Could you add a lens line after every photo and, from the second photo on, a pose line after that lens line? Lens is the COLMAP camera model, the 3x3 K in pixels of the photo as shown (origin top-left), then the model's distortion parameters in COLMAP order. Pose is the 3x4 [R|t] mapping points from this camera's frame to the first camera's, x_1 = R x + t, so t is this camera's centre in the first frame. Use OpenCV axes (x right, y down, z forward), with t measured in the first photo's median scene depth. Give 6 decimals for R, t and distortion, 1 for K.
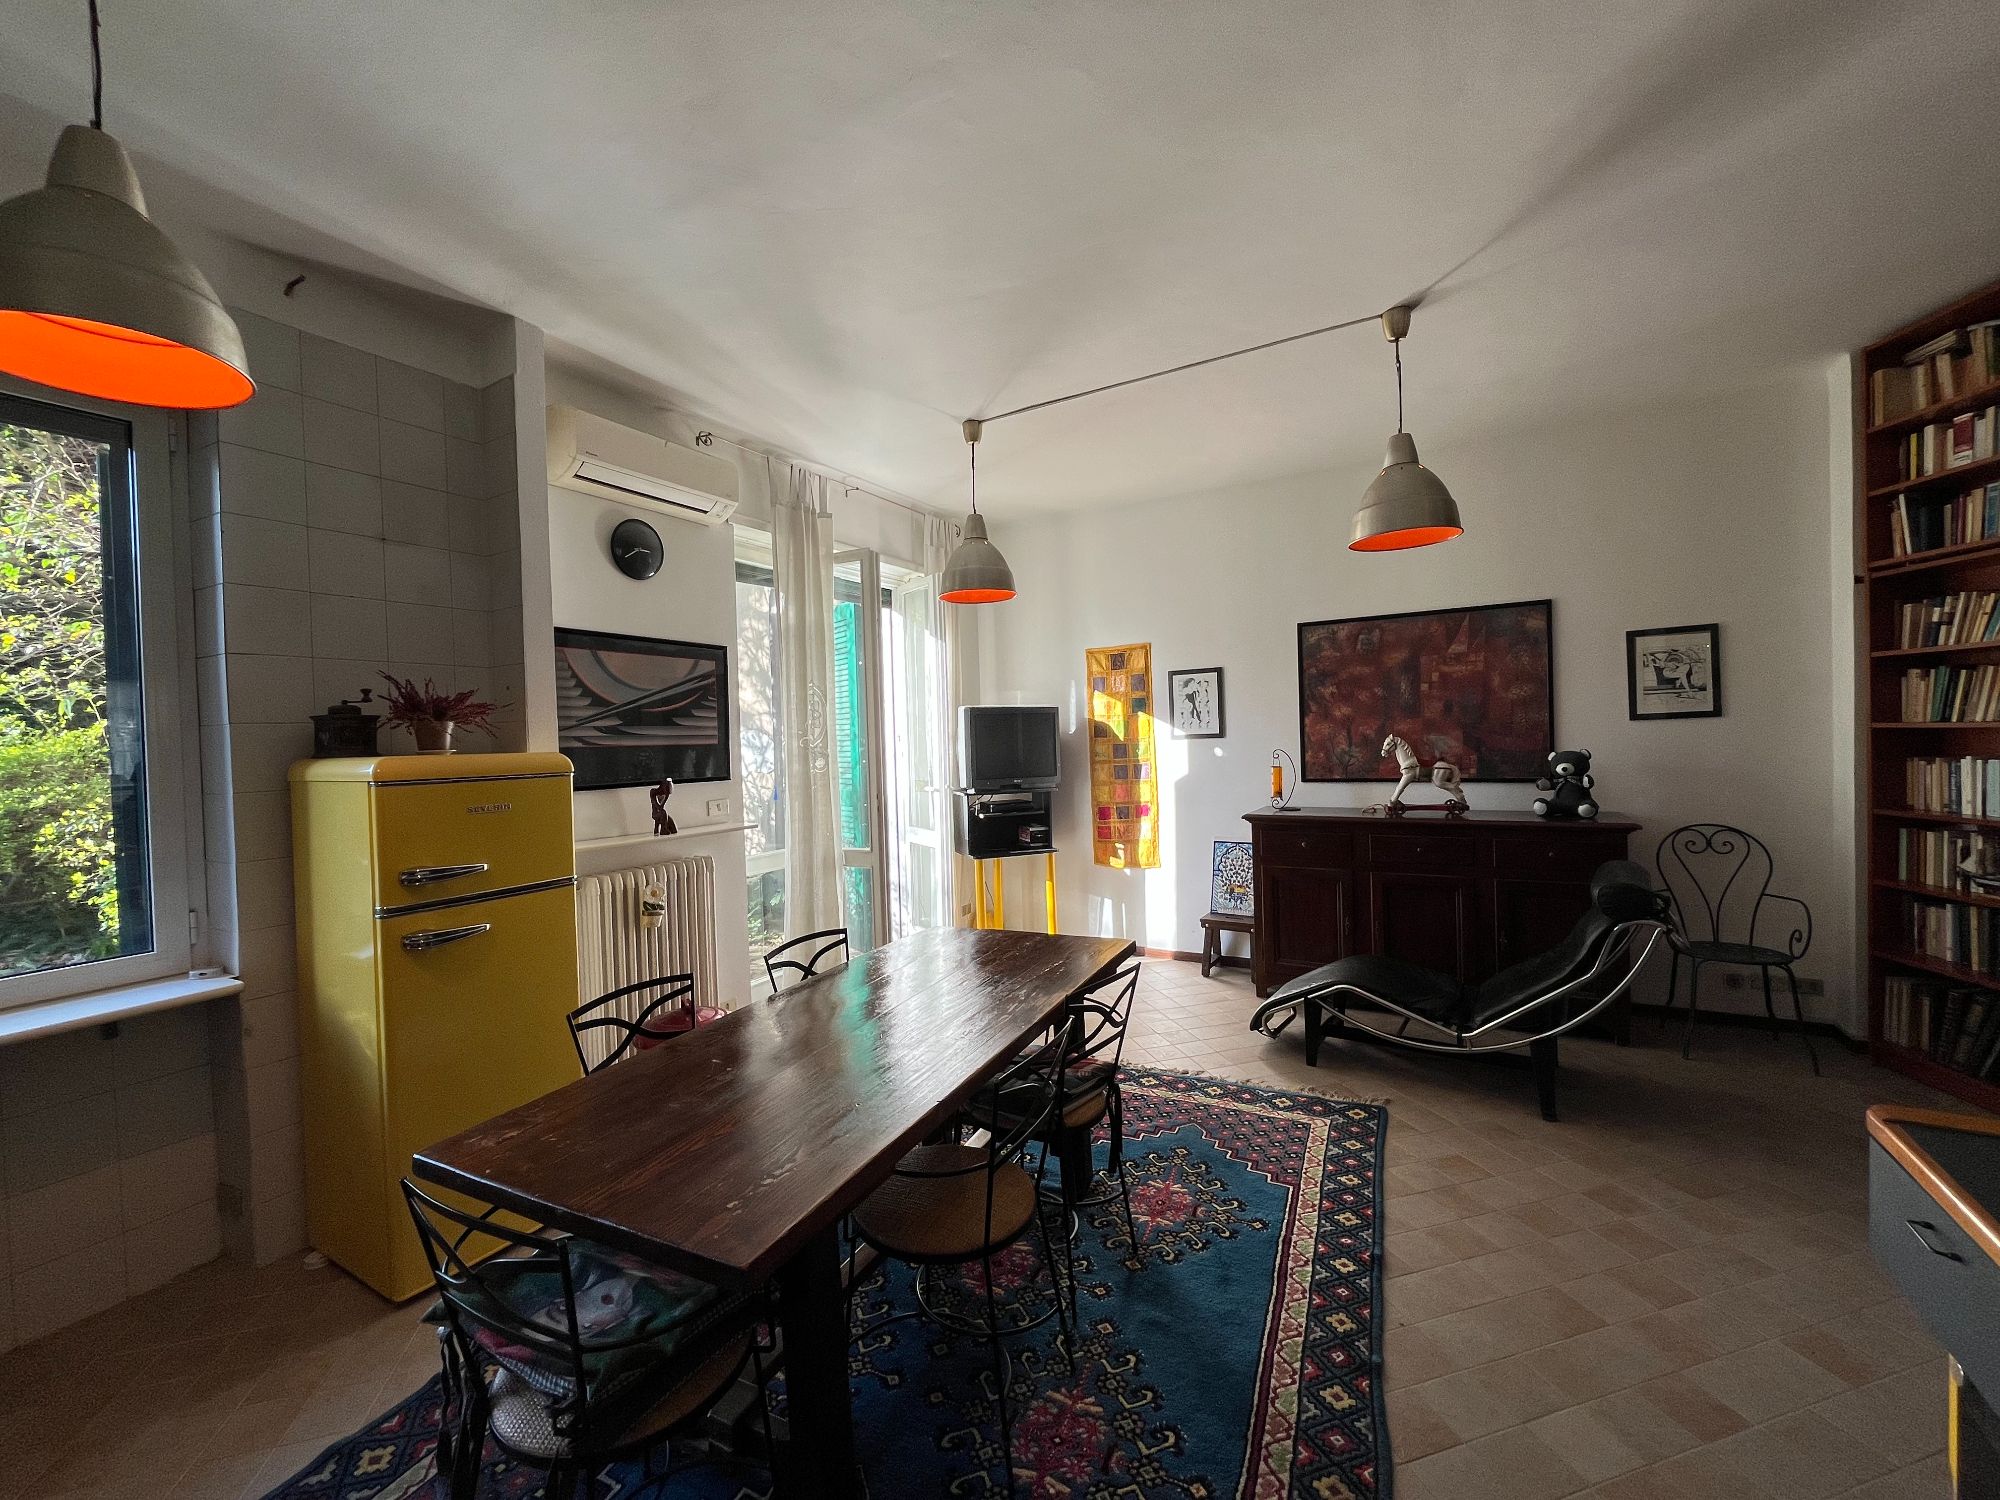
lens RADIAL K [[806.6, 0, 994.7], [0, 806.6, 750.4], [0, 0, 1]] dist [-0.005057, 0.000033]
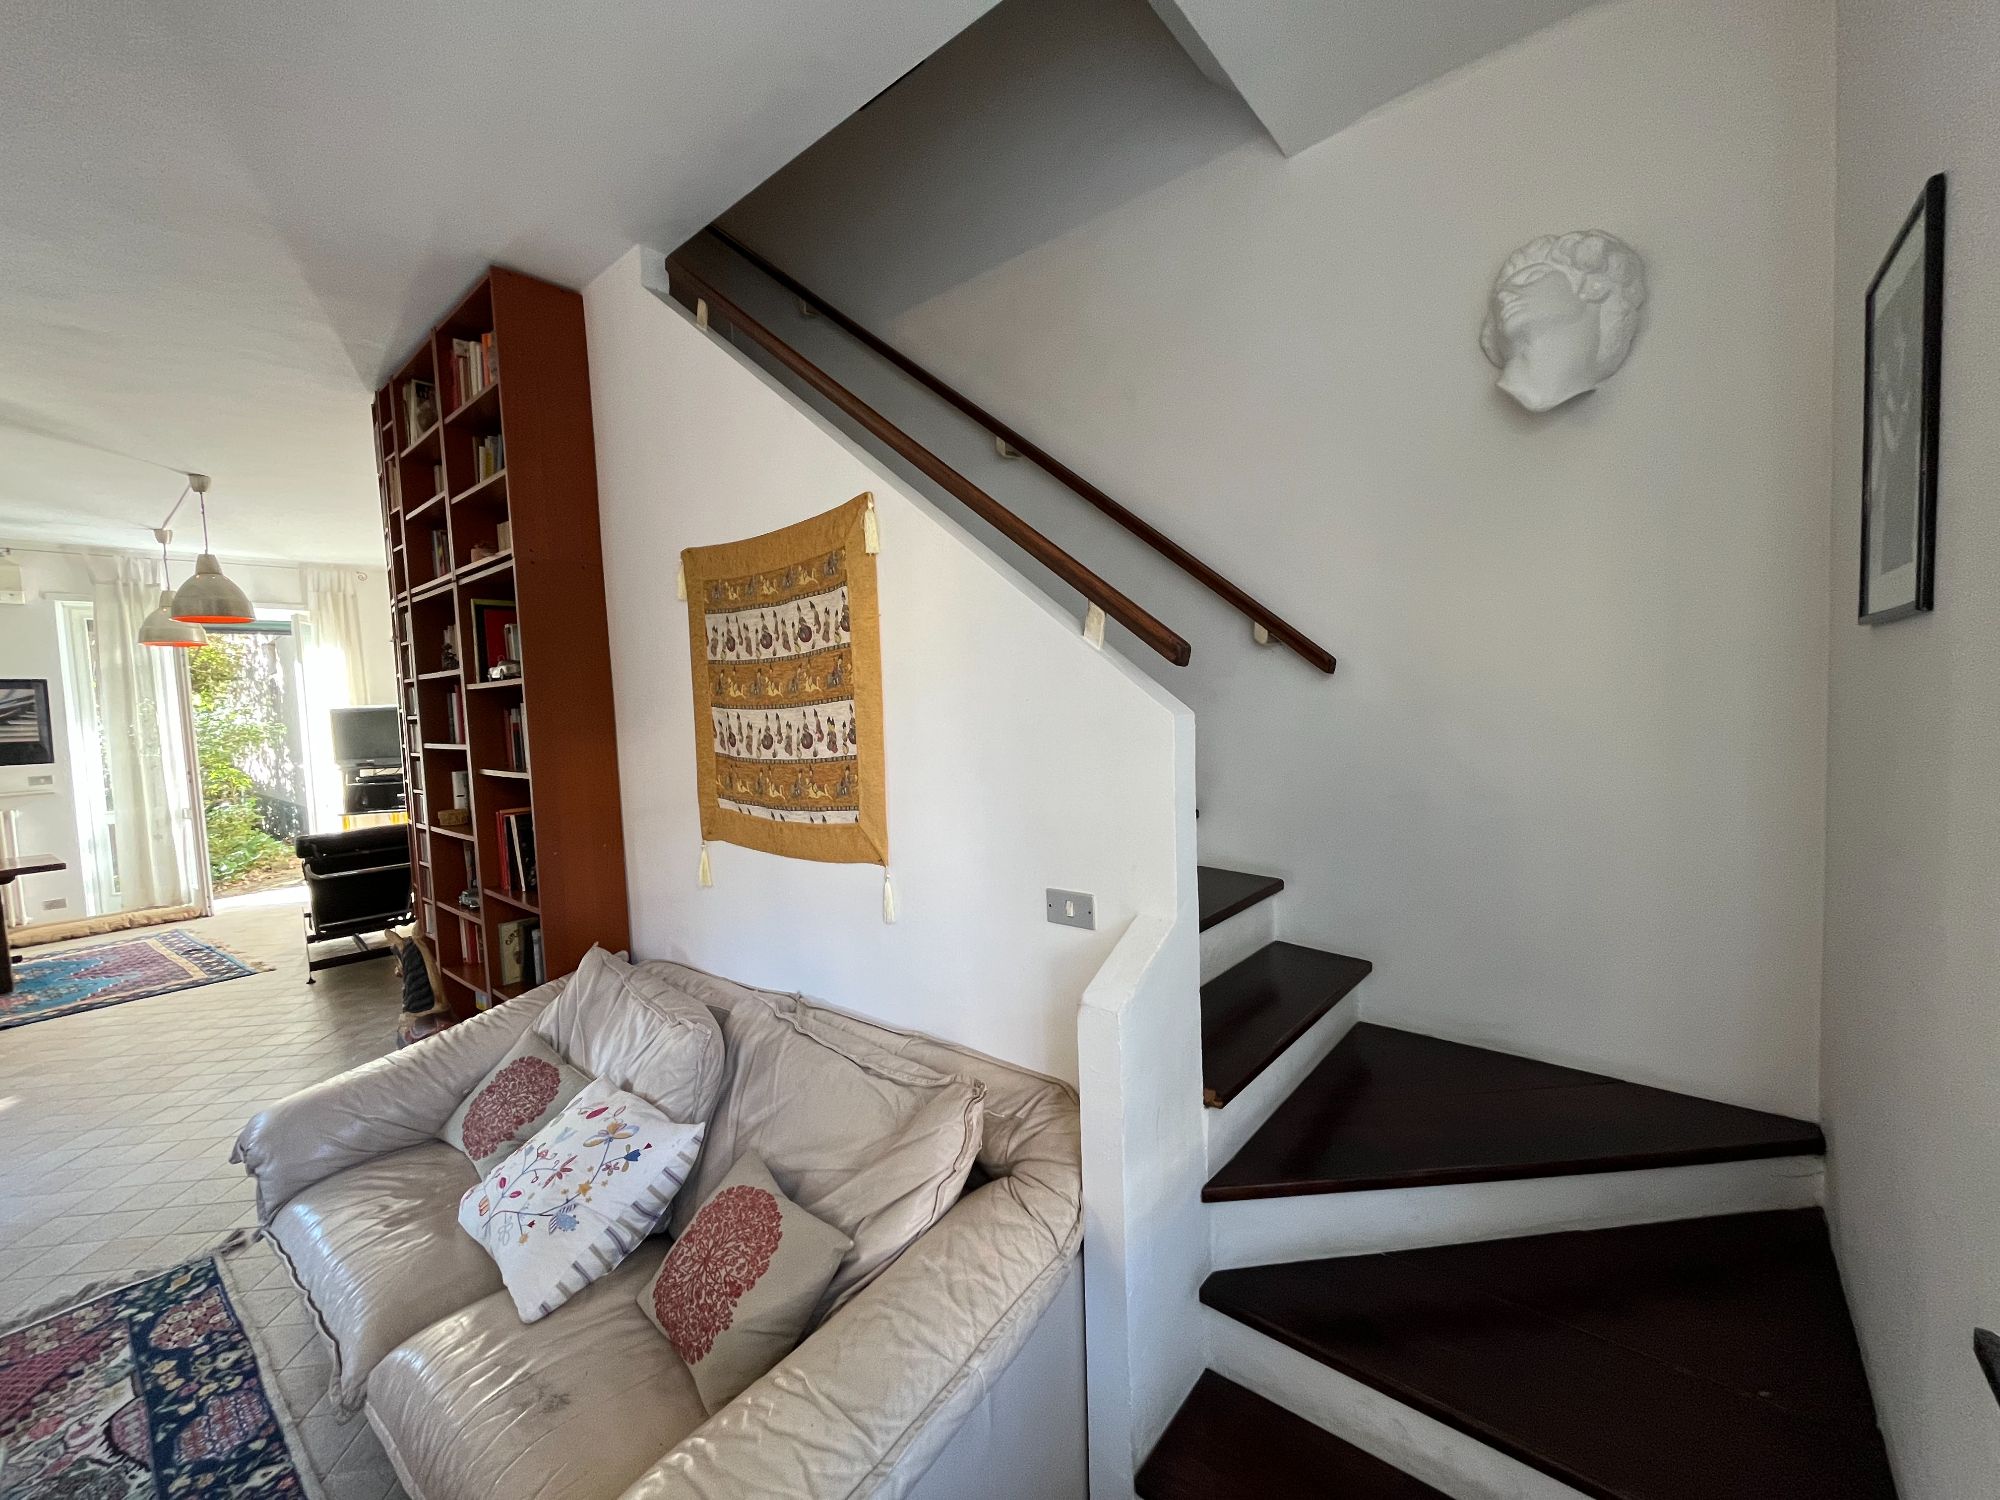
lens RADIAL K [[819.2, 0, 1000.0], [0, 819.2, 750.0], [0, 0, 1]] dist [-0.004151, -0.000209]
pose [[0.985861, 0.004498, -0.167505, 2.311141], [0.003268, 0.998933, 0.046059, -0.074657], [0.167533, -0.045955, 0.984795, -0.349508]]
